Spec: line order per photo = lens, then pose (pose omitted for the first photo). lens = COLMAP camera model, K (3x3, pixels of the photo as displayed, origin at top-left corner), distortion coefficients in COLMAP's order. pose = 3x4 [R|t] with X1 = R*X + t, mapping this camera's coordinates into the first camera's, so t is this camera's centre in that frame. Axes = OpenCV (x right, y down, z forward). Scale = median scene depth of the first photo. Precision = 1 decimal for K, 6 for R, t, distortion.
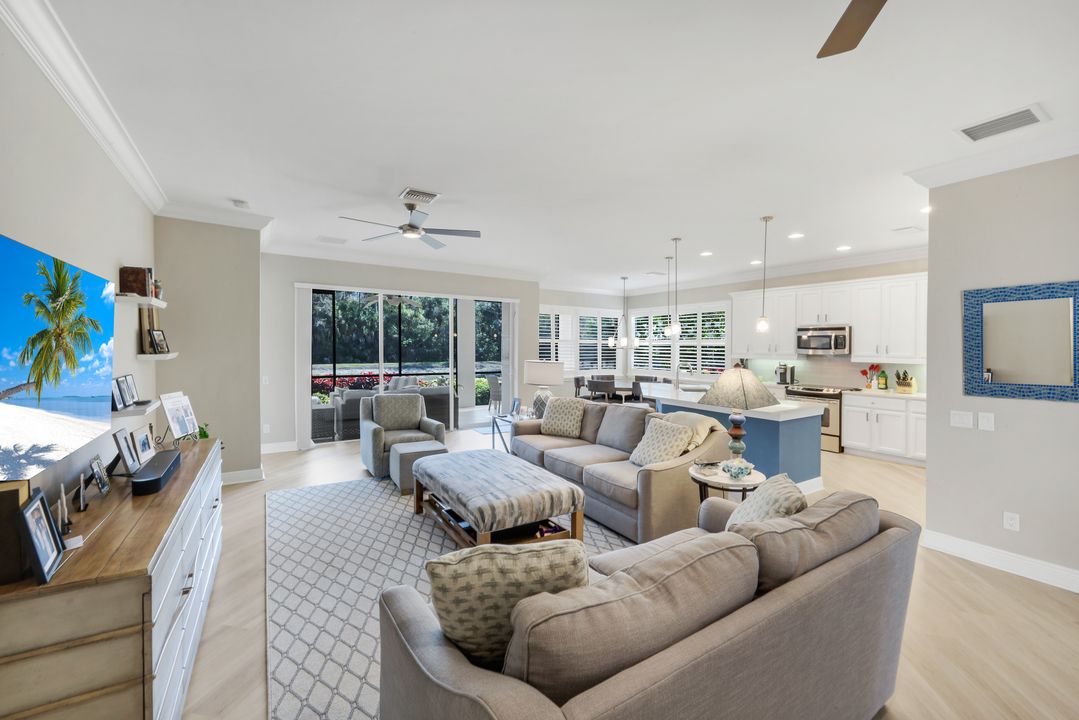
lens RADIAL K [[433.2, 0, 529.2], [0, 433.2, 345.3], [0, 0, 1]] dist [-0.015530, -0.000137]
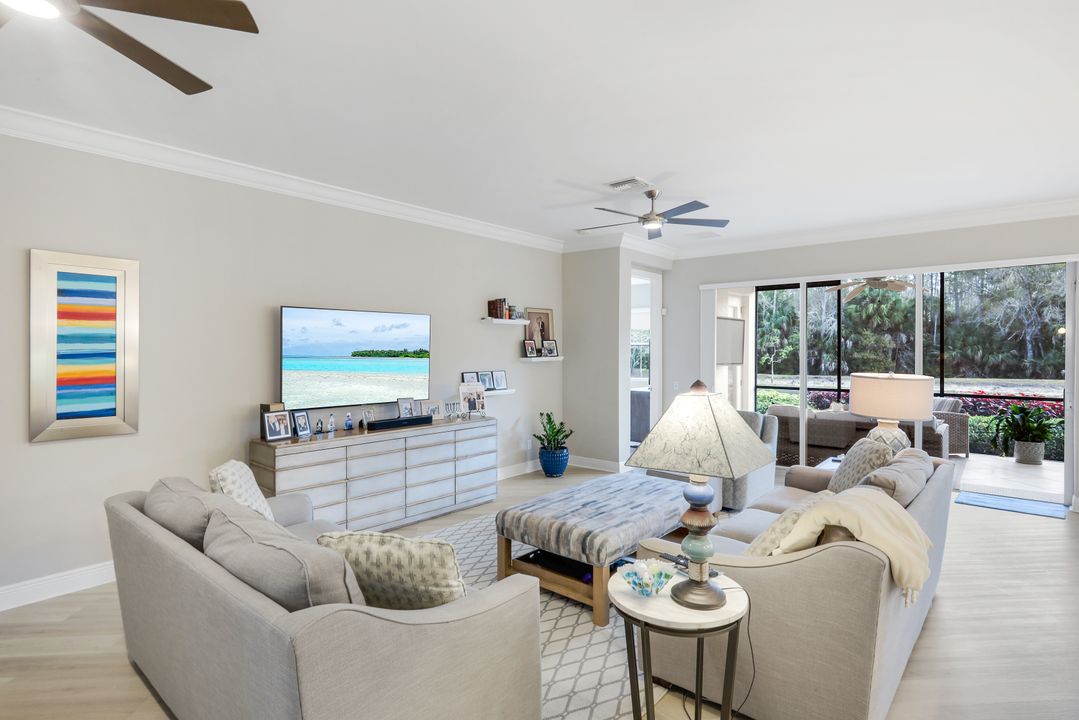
lens RADIAL K [[542.8, 0, 556.1], [0, 542.8, 347.2], [0, 0, 1]] dist [-0.000973, -0.000186]
pose [[0.324655, -0.008424, -0.945795, 0.472816], [0.002555, 0.999965, -0.008029, 0.001116], [0.945829, 0.000190, 0.324665, 0.291384]]
